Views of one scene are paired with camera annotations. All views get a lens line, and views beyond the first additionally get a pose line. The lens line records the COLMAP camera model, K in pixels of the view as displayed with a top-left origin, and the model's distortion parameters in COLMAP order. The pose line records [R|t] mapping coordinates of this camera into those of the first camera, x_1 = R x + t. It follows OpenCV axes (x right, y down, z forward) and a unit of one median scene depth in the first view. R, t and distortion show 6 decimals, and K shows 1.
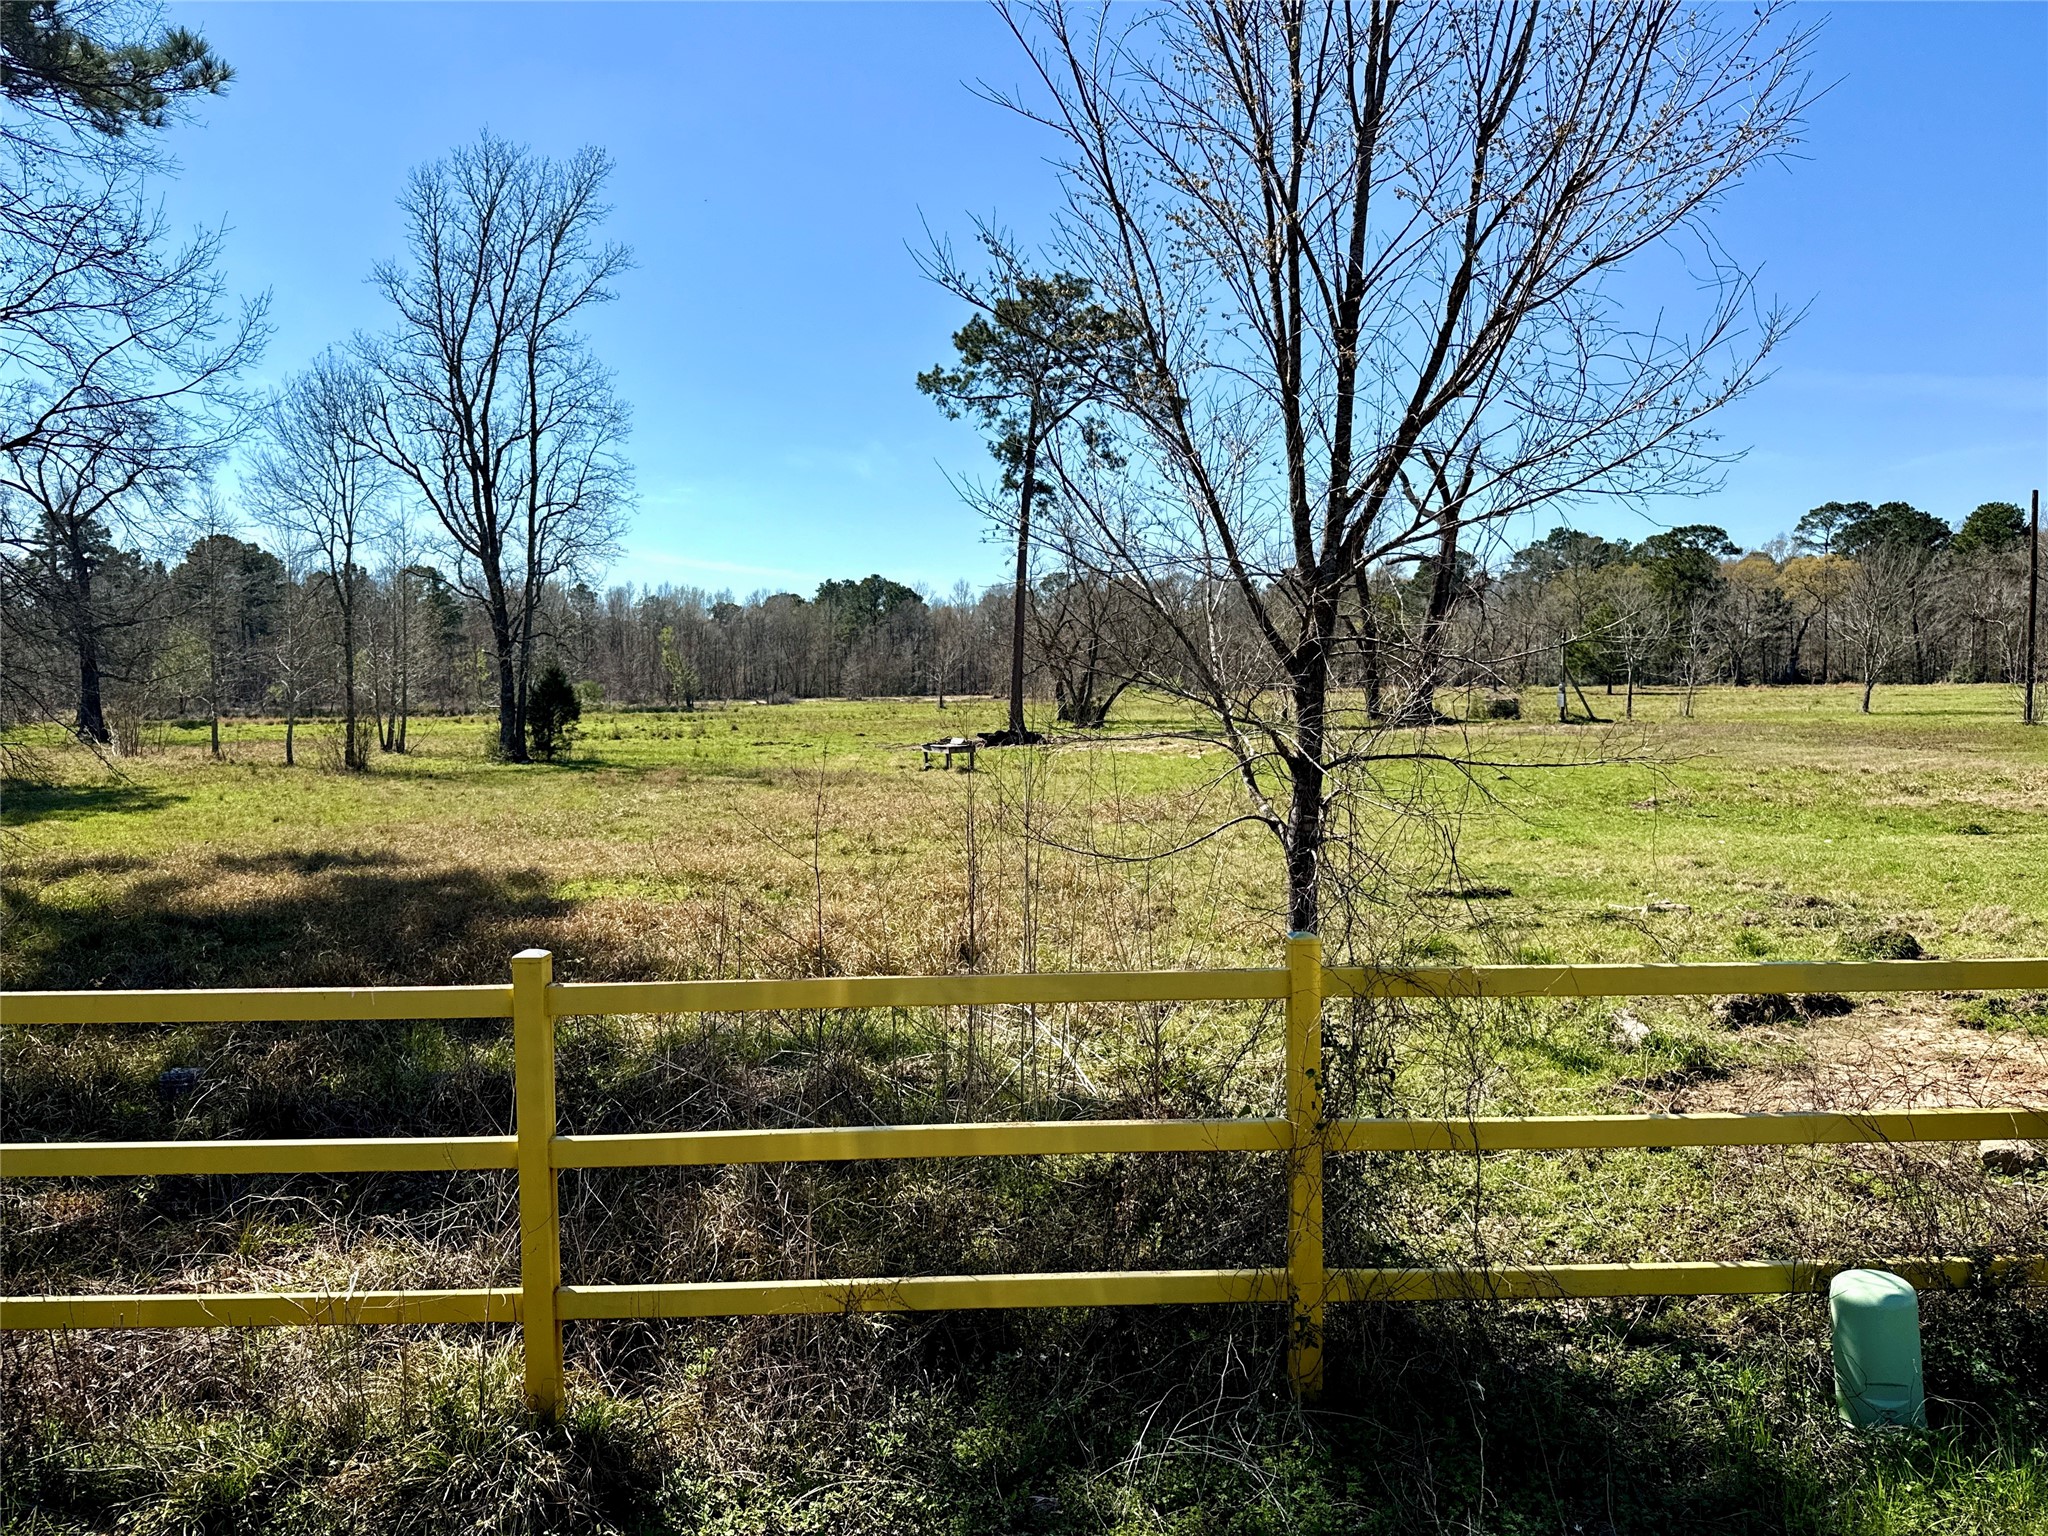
lens RADIAL K [[1426.4, 0, 1020.3], [0, 1426.4, 775.4], [0, 0, 1]] dist [0.003697, -0.020662]
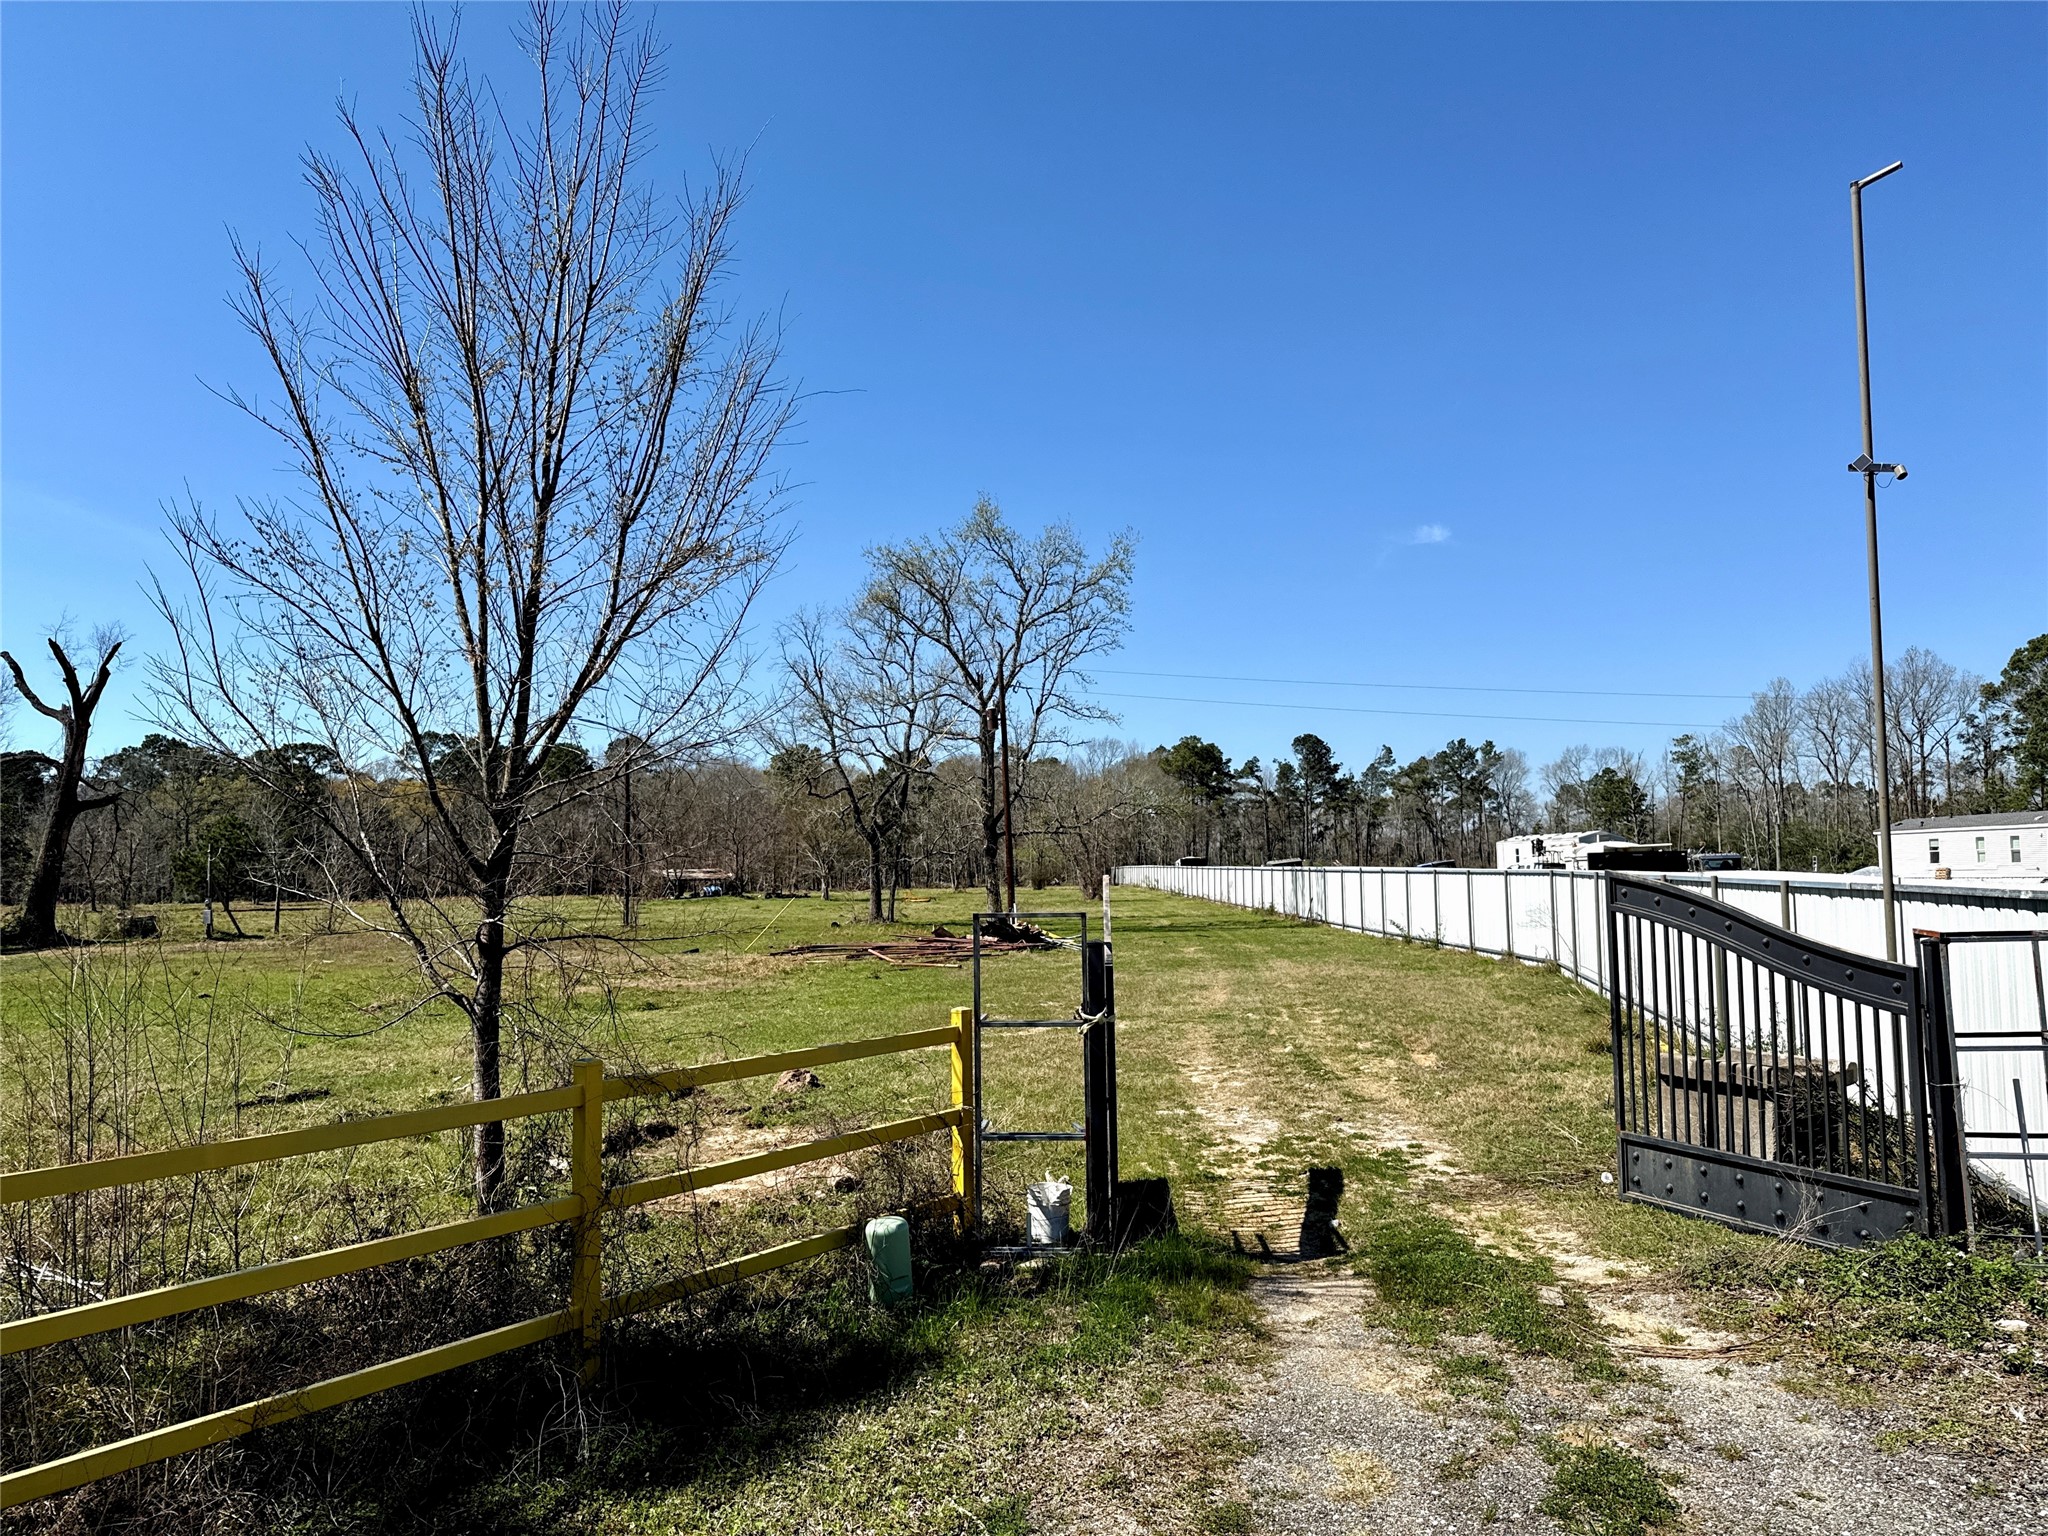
lens RADIAL K [[1426.4, 0, 1021.2], [0, 1426.4, 769.5], [0, 0, 1]] dist [0.003697, -0.020662]
pose [[0.604166, 0.061653, 0.794470, -0.161484], [0.061862, 0.990365, -0.123898, 0.006269], [-0.794454, 0.124002, 0.594530, -0.056234]]
